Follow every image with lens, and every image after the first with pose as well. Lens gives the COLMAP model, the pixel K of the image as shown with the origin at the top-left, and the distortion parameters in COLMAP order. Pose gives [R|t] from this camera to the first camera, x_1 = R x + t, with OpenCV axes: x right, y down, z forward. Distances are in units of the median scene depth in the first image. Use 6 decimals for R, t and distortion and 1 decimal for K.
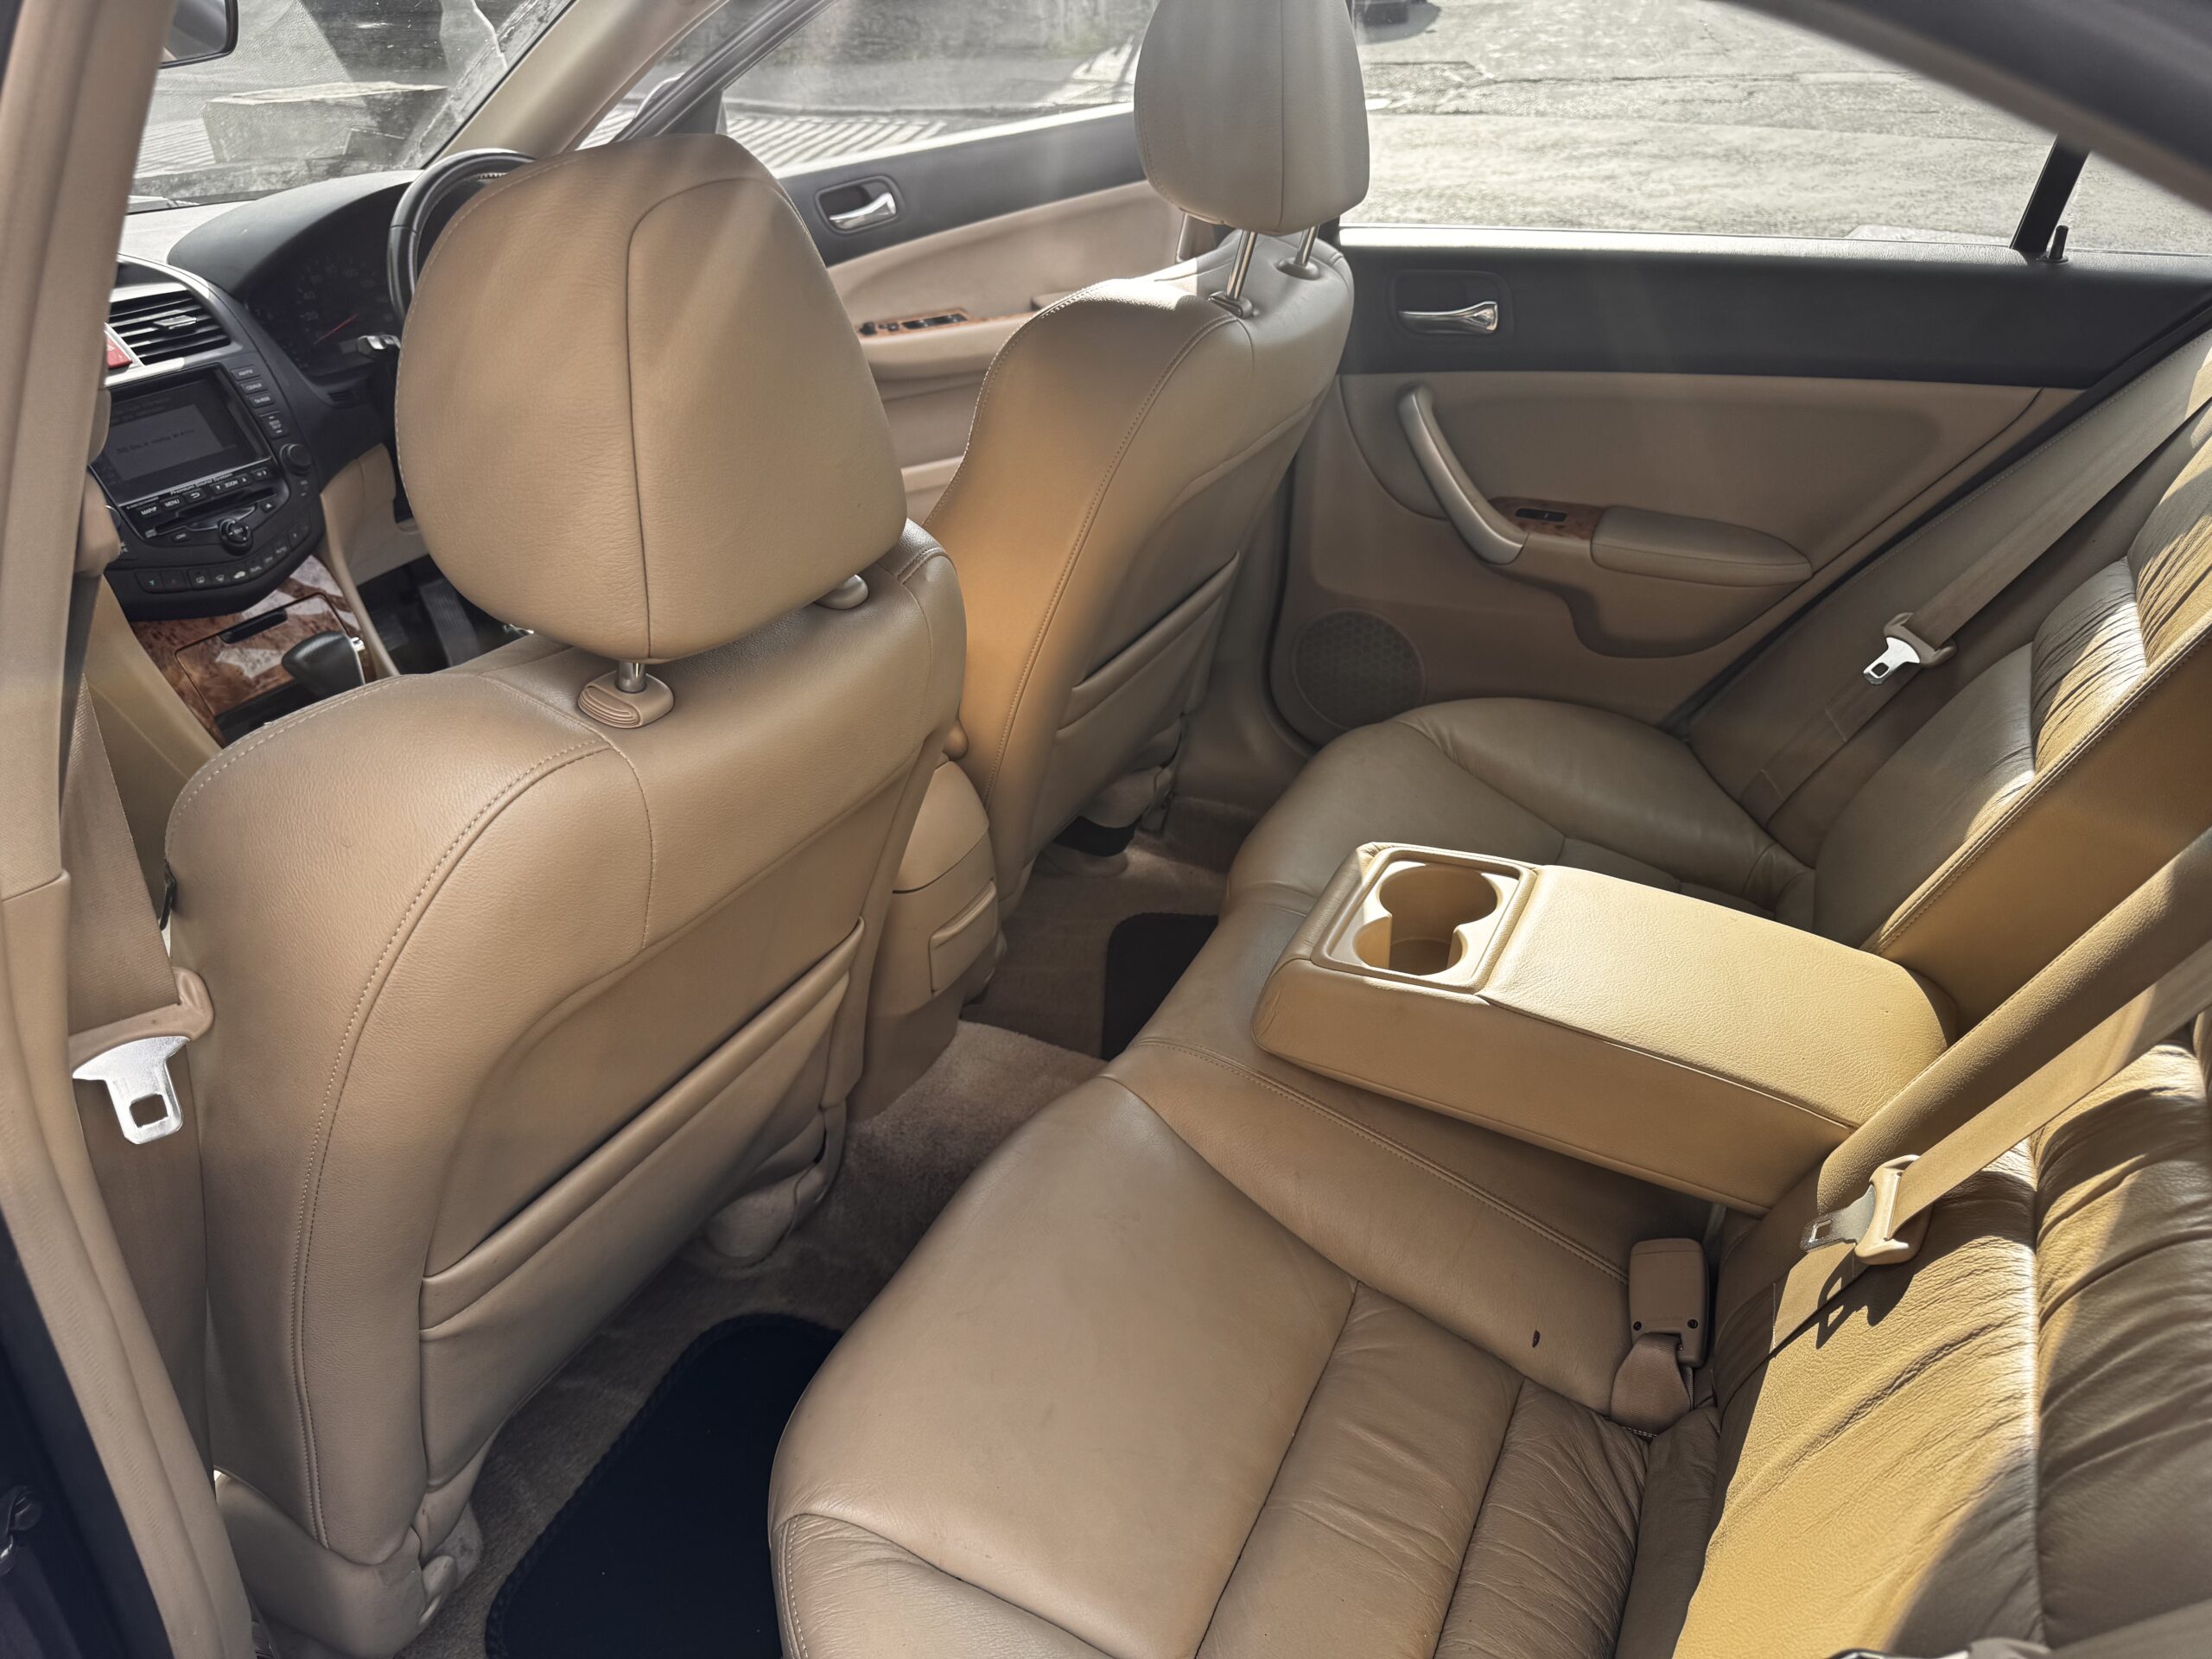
lens RADIAL K [[1621.5, 0, 1177.2], [0, 1621.5, 792.9], [0, 0, 1]] dist [0.075432, -0.147506]
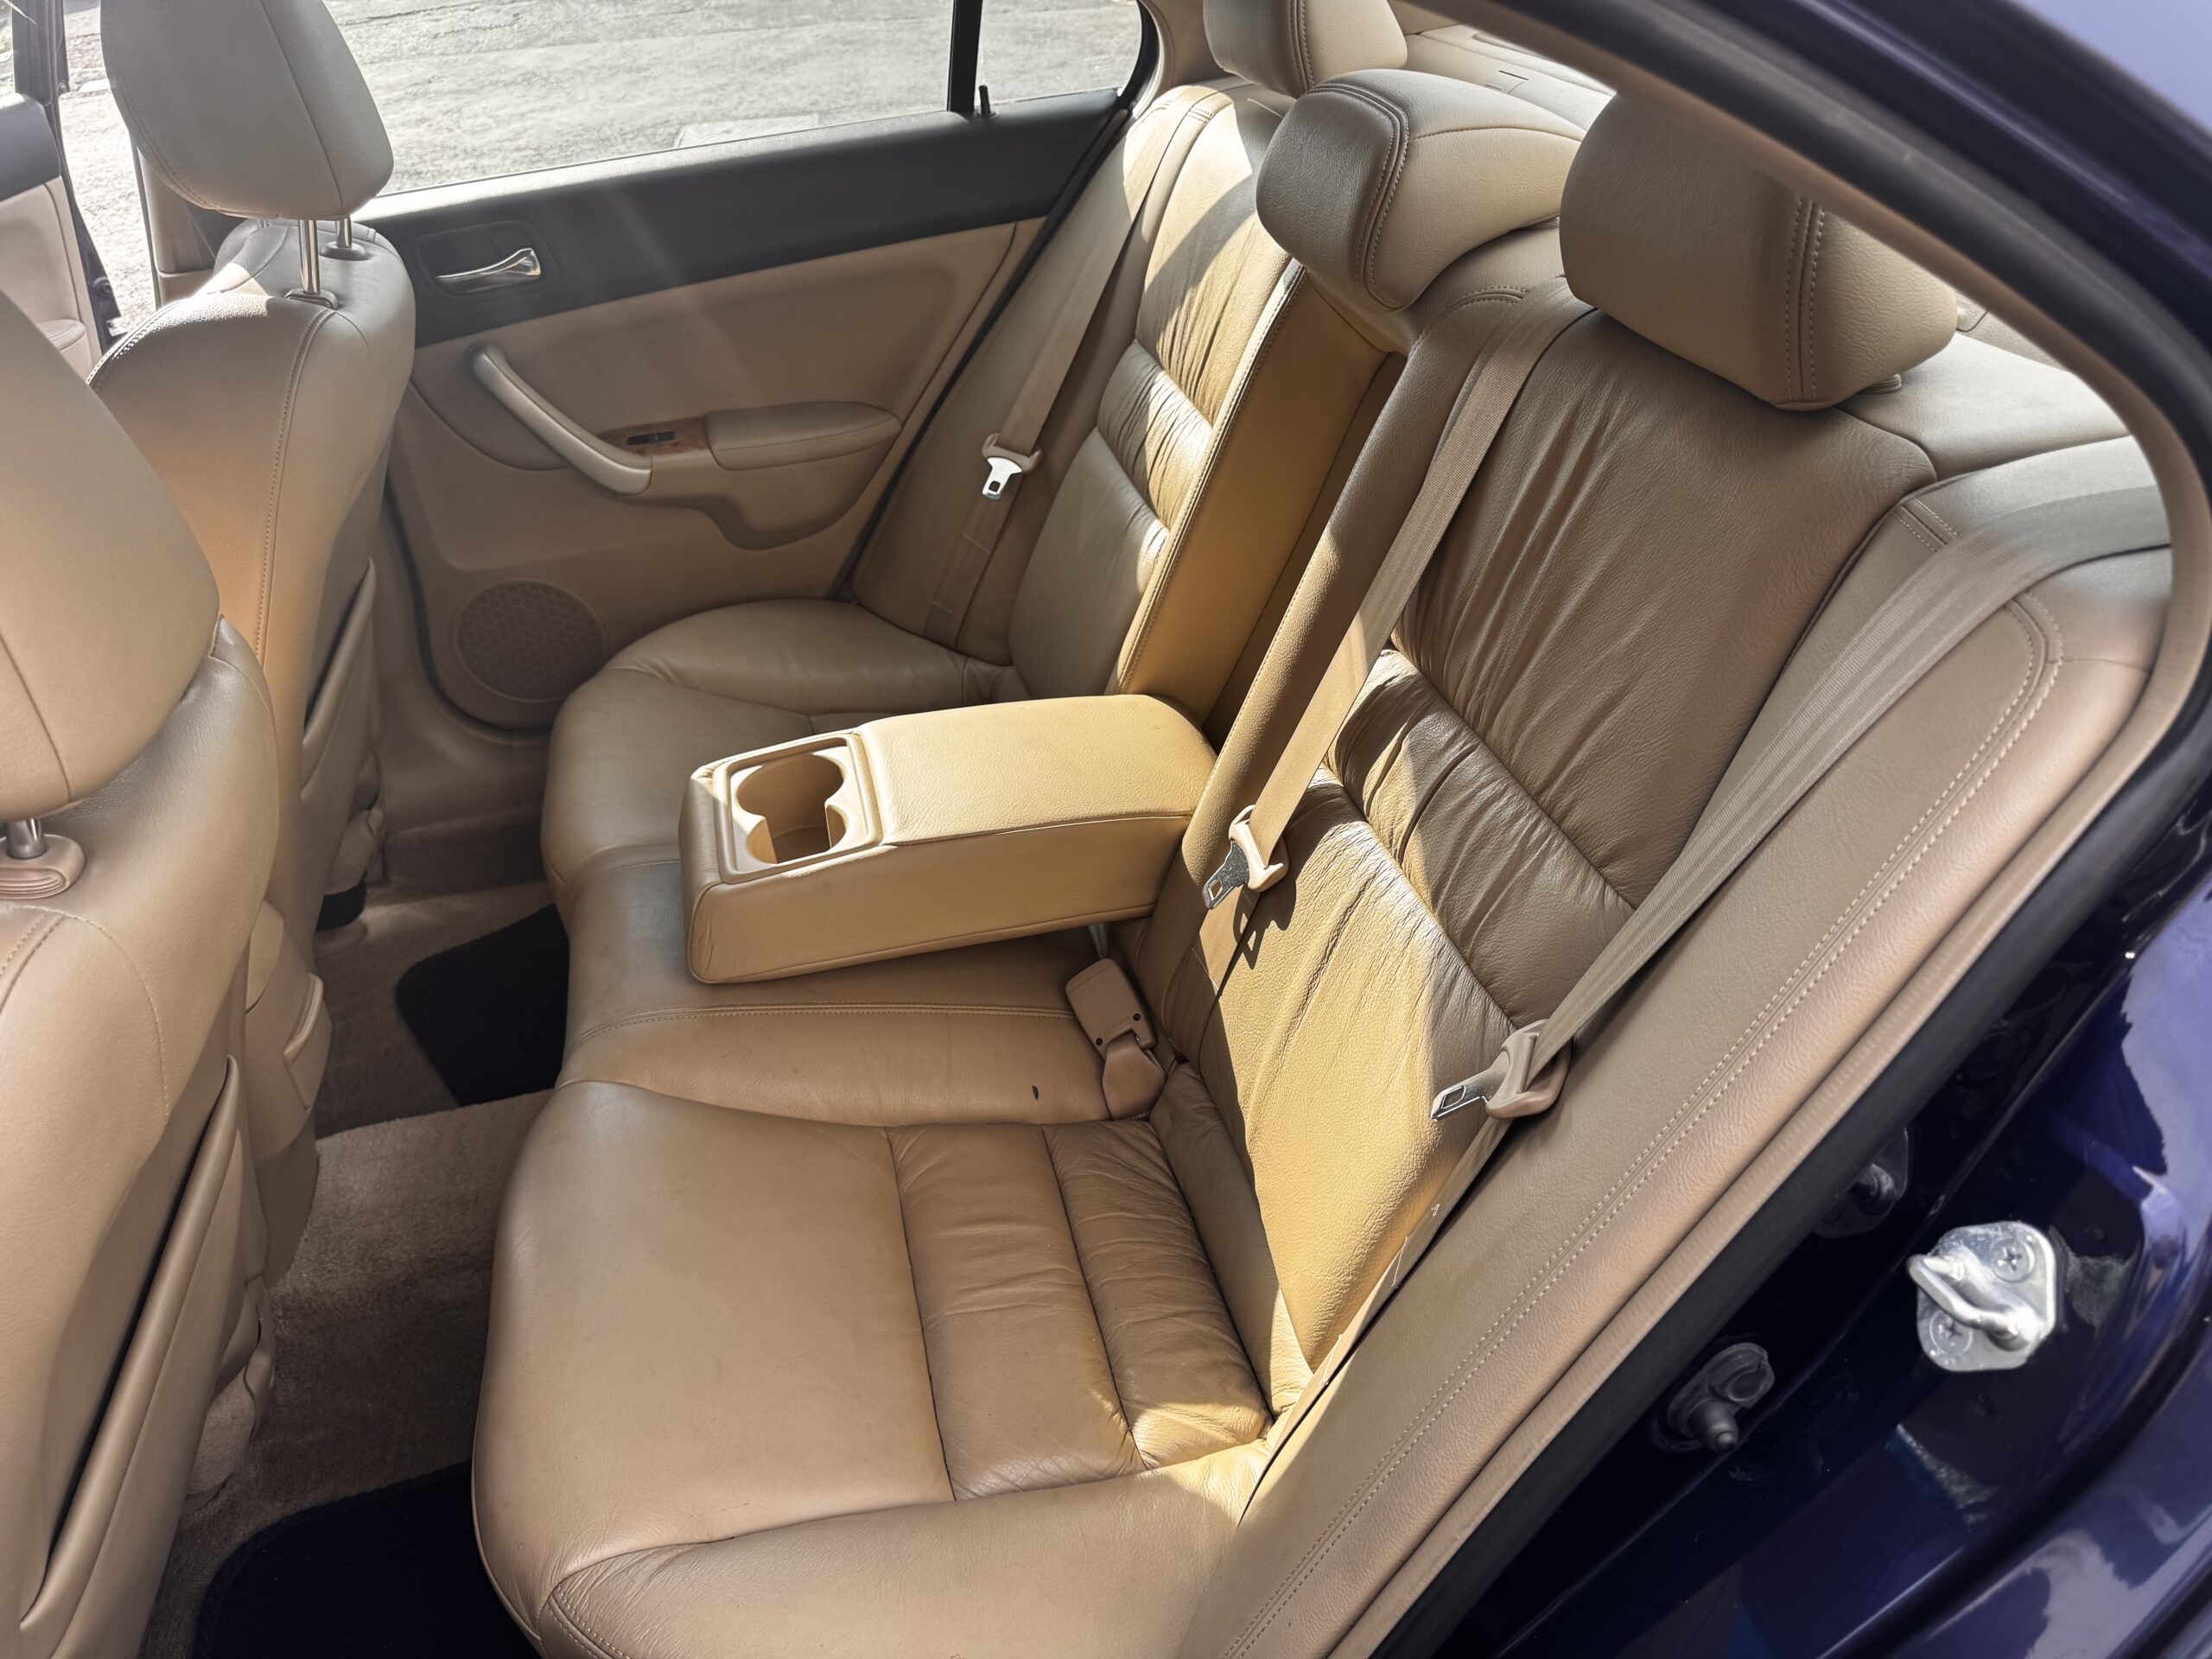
lens RADIAL K [[1621.5, 0, 1177.2], [0, 1621.5, 792.9], [0, 0, 1]] dist [0.075432, -0.147506]
pose [[0.747696, -0.380907, 0.543931, -0.227958], [0.356426, 0.921335, 0.155249, -0.008011], [-0.560278, 0.077793, 0.824643, -0.029745]]
